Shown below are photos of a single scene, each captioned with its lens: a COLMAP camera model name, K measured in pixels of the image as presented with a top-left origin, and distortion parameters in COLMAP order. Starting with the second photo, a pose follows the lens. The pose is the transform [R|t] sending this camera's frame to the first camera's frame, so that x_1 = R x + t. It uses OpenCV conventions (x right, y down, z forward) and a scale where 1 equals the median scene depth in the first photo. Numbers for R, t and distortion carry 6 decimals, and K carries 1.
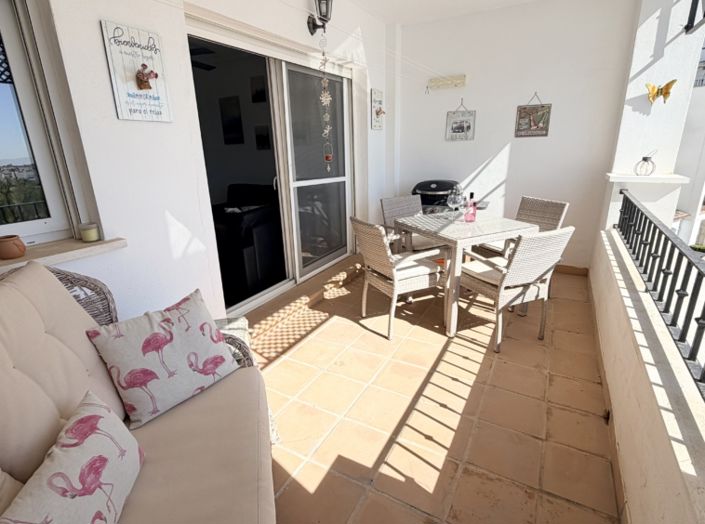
lens RADIAL K [[374.0, 0, 352.5], [0, 374.0, 262.0], [0, 0, 1]] dist [0.001162, -0.000079]
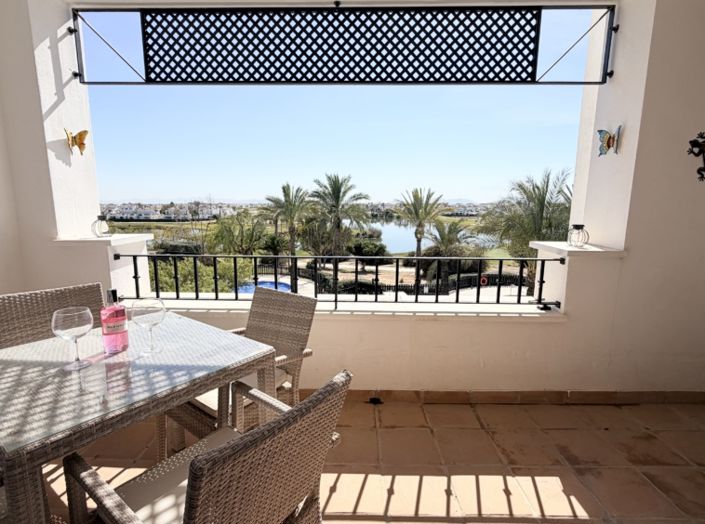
lens RADIAL K [[374.0, 0, 352.5], [0, 374.0, 262.0], [0, 0, 1]] dist [0.001162, -0.000079]
pose [[-0.453167, -0.127854, 0.882209, -0.224325], [0.276813, 0.920553, 0.275602, -0.258023], [-0.847357, 0.369101, -0.381773, 0.872514]]
